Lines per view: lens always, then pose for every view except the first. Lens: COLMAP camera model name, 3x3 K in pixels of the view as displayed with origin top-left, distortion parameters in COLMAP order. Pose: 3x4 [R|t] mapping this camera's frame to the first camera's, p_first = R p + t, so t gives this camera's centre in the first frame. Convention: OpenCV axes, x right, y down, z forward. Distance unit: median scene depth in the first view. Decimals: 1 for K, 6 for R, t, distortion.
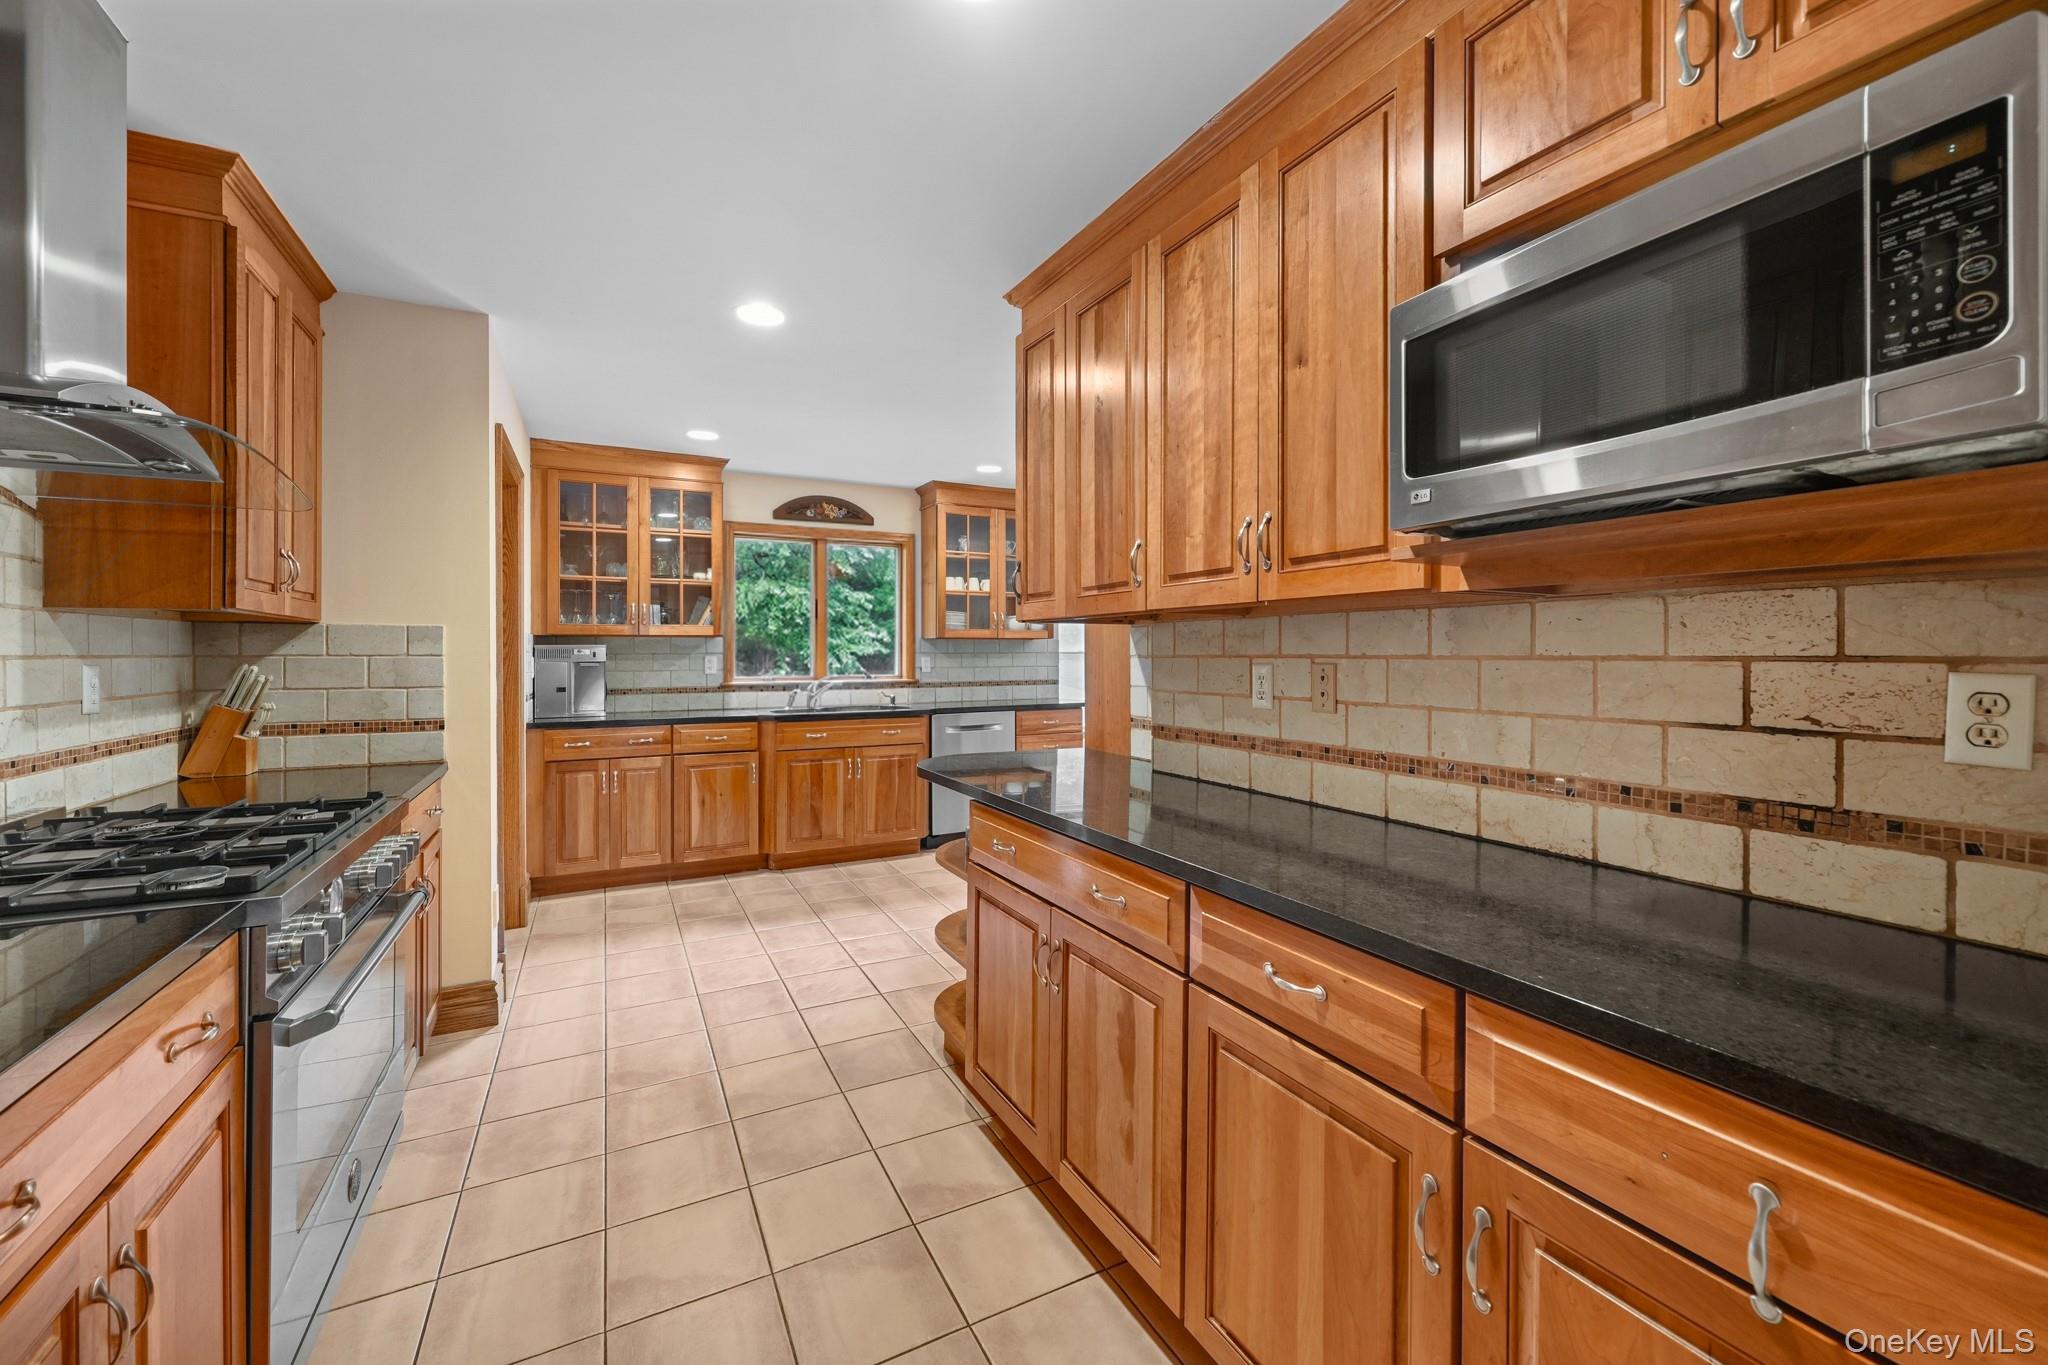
lens RADIAL K [[806.1, 0, 1021.1], [0, 806.1, 654.3], [0, 0, 1]] dist [-0.001984, 0.000086]
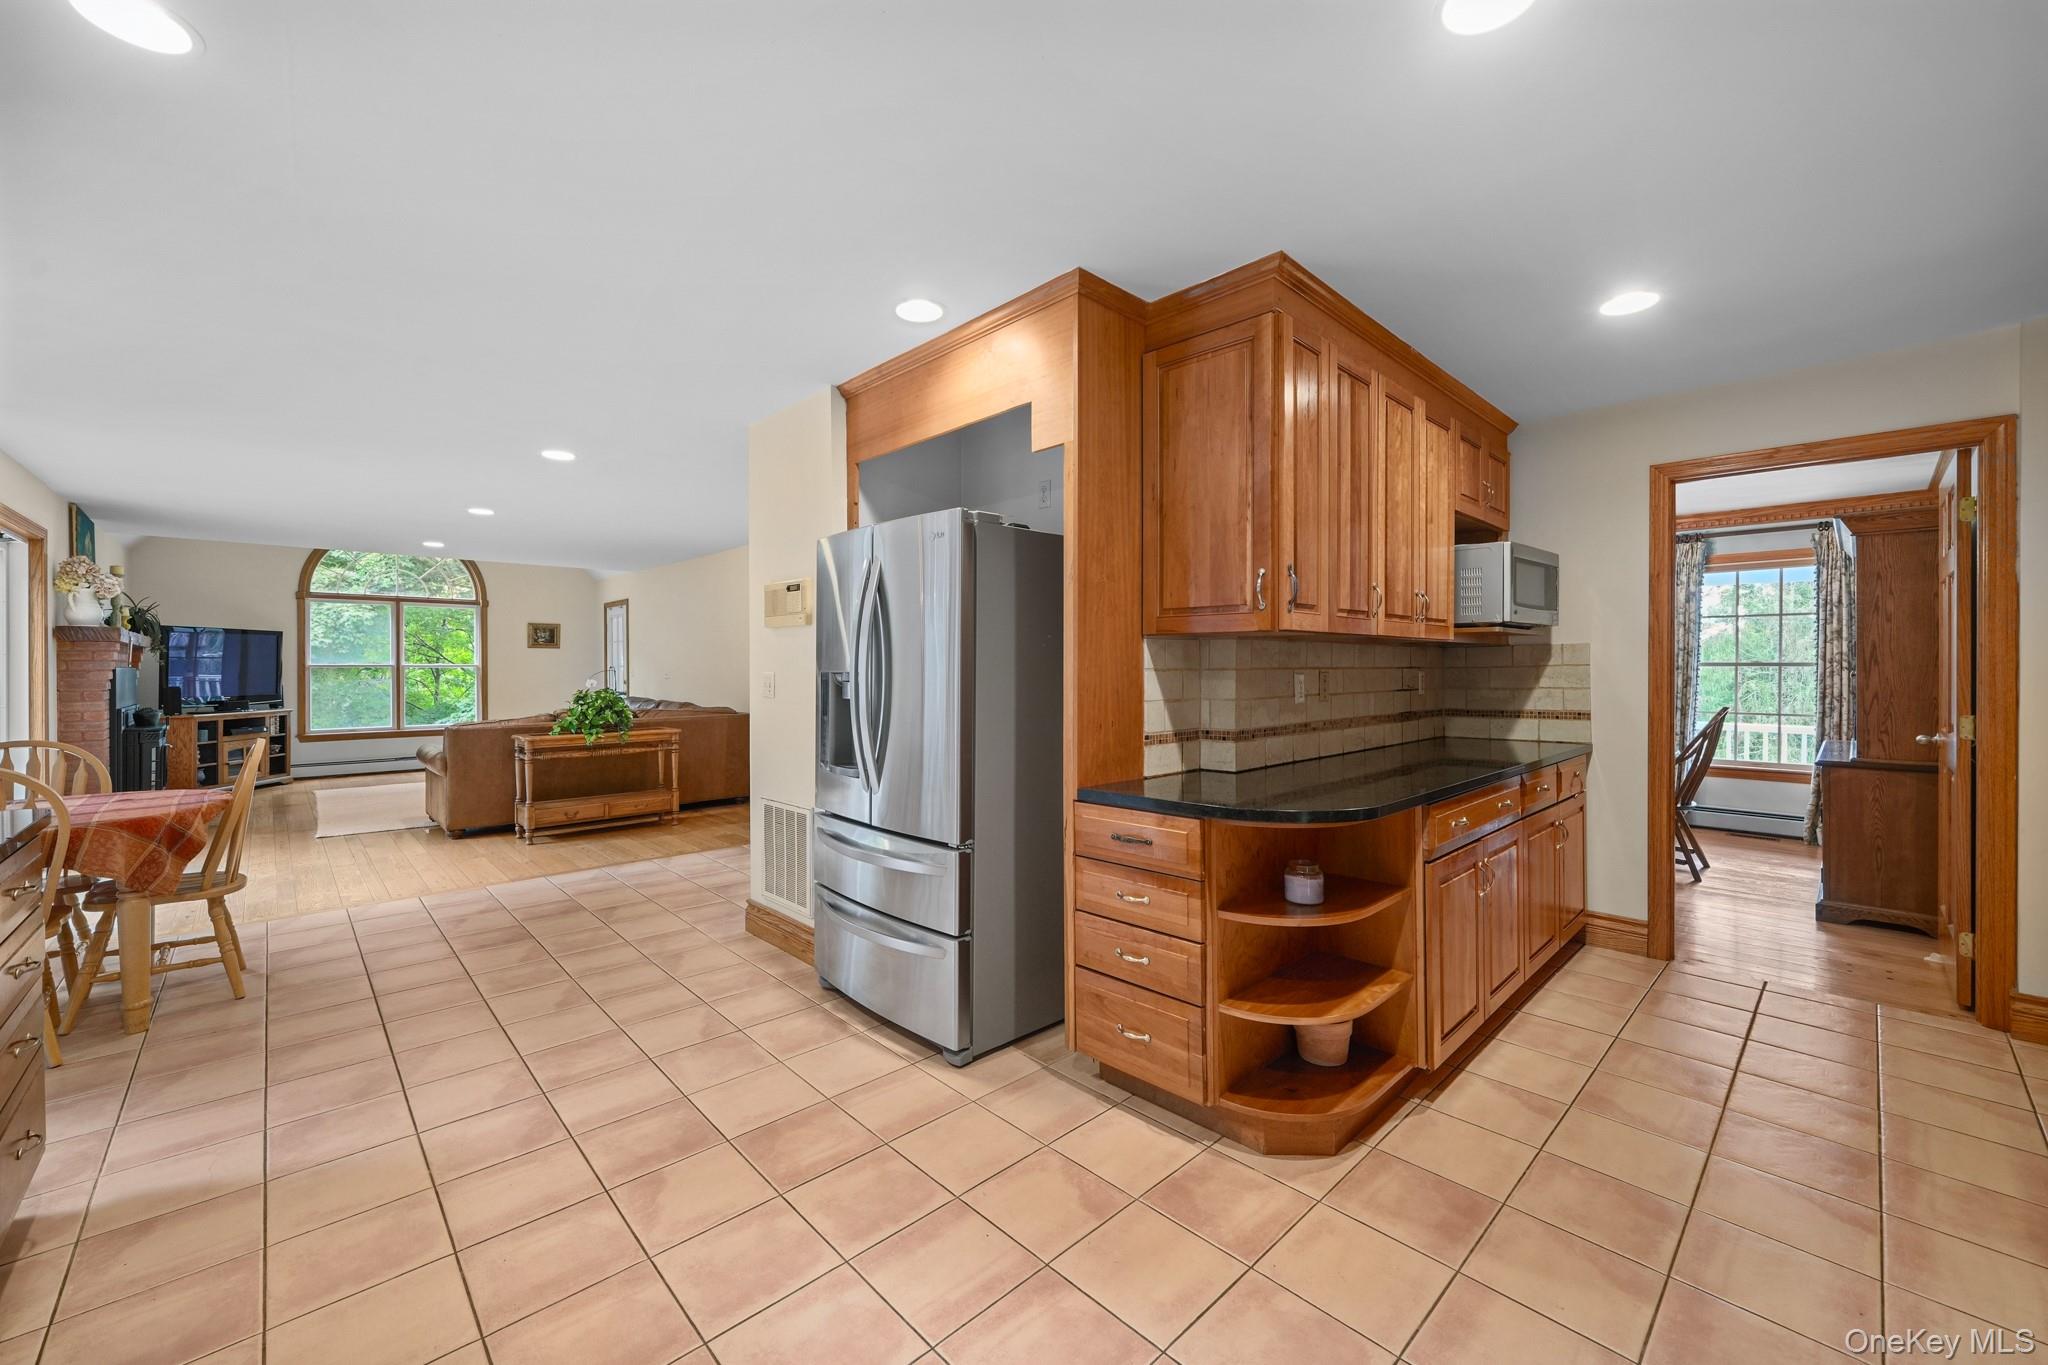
lens RADIAL K [[806.1, 0, 1013.7], [0, 806.1, 673.1], [0, 0, 1]] dist [-0.001984, 0.000086]
pose [[-0.272326, -0.004027, 0.962197, -0.873205], [0.006335, 0.999962, 0.005978, -0.000421], [-0.962184, 0.007724, -0.272290, 1.703356]]
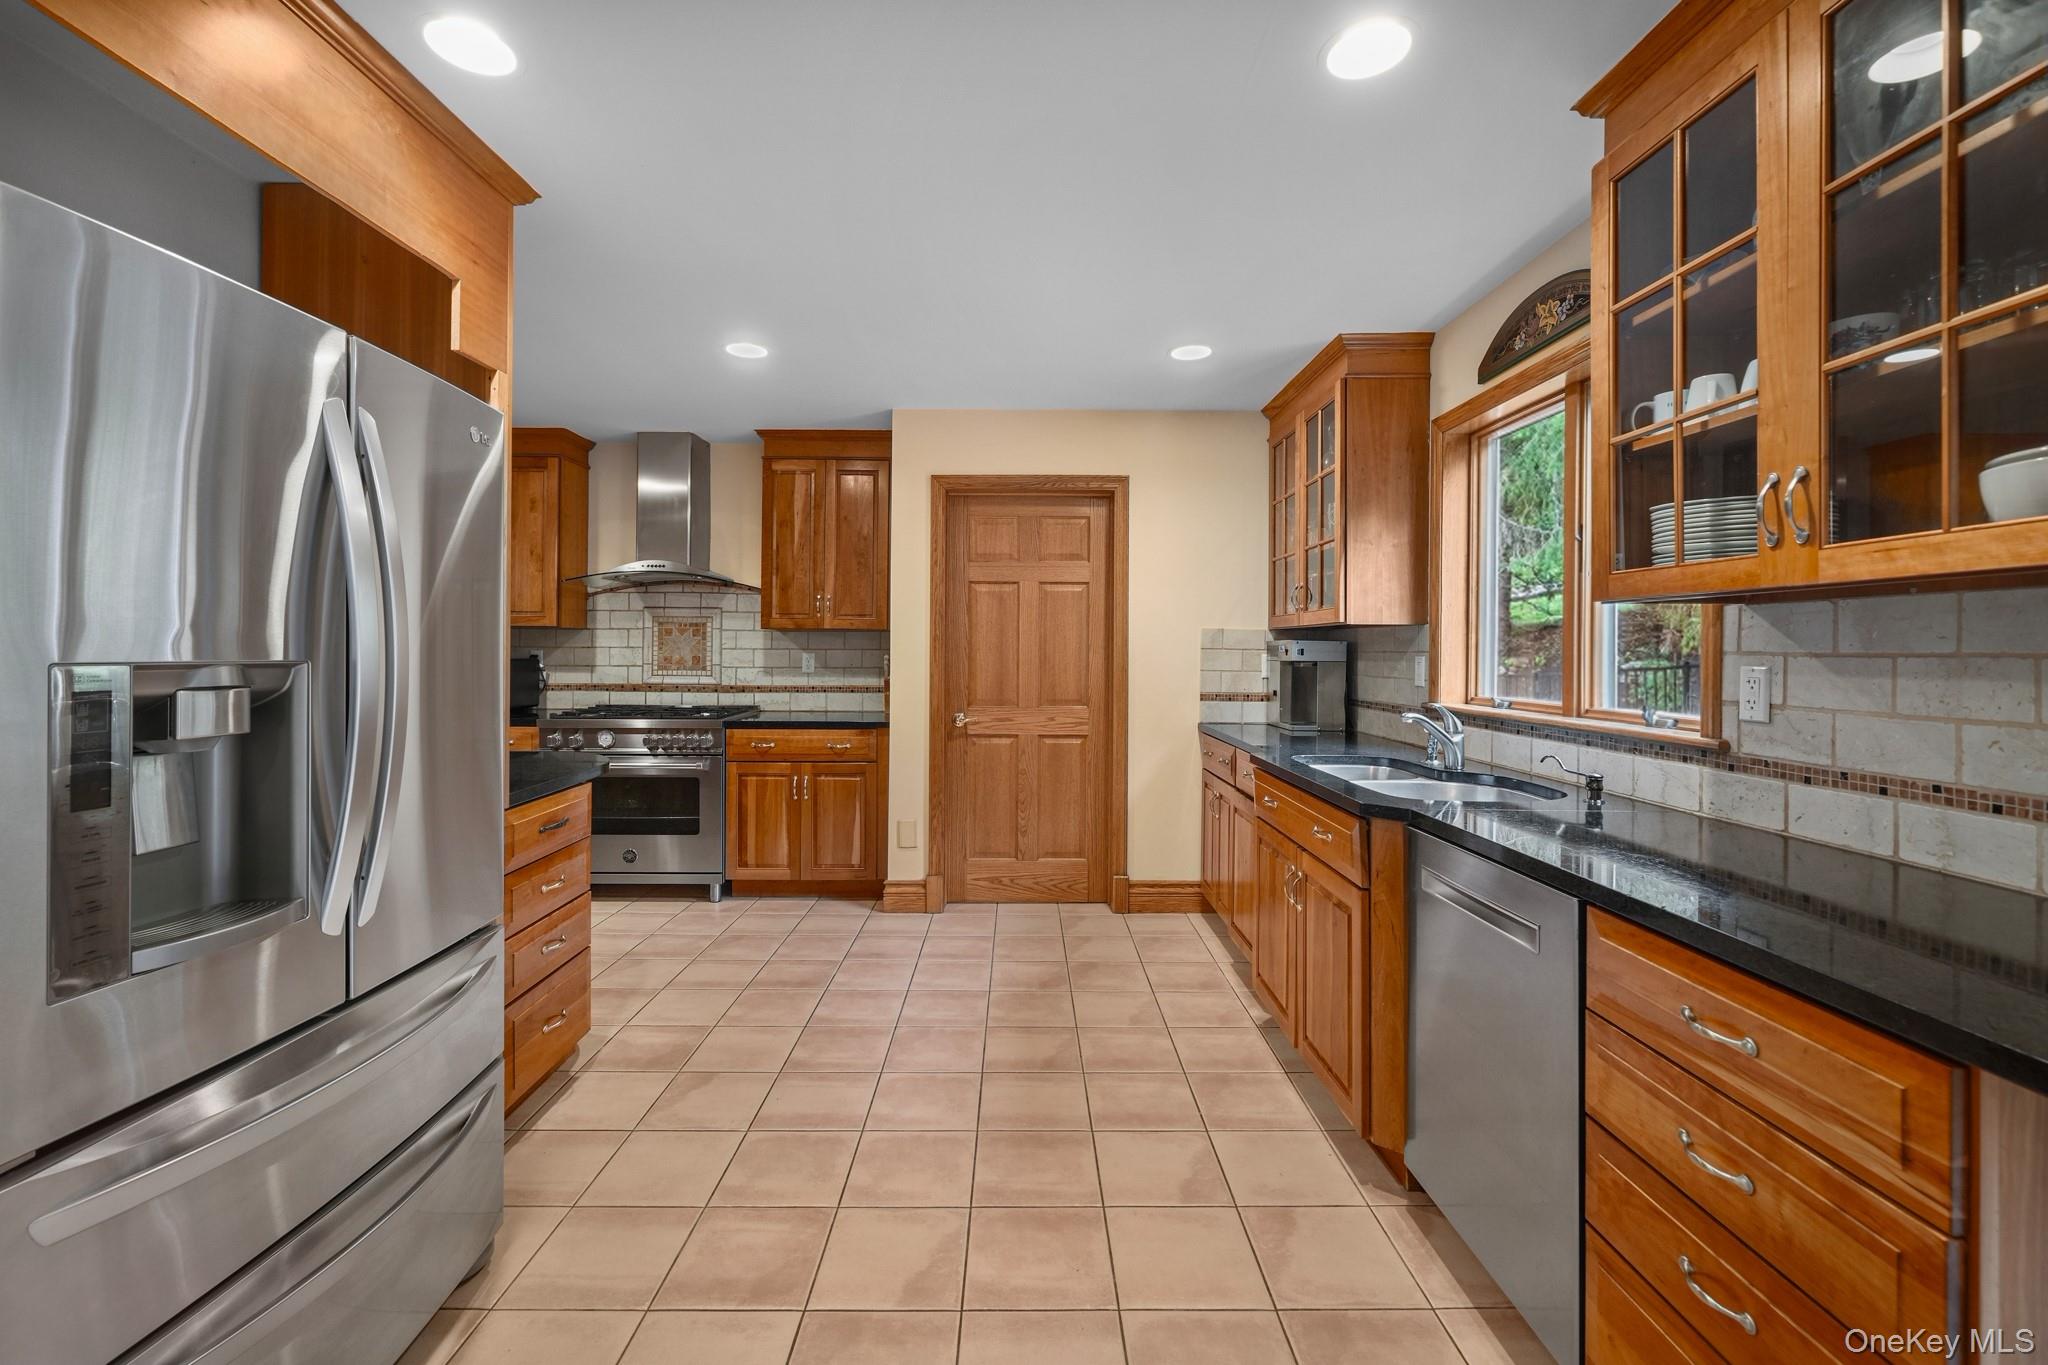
lens RADIAL K [[811.0, 0, 1021.9], [0, 811.0, 642.3], [0, 0, 1]] dist [0.001730, -0.000051]
pose [[-0.451156, -0.006546, -0.892421, 0.633234], [-0.003467, 0.999978, -0.005582, -0.007444], [0.892438, 0.000575, -0.451169, 2.234392]]
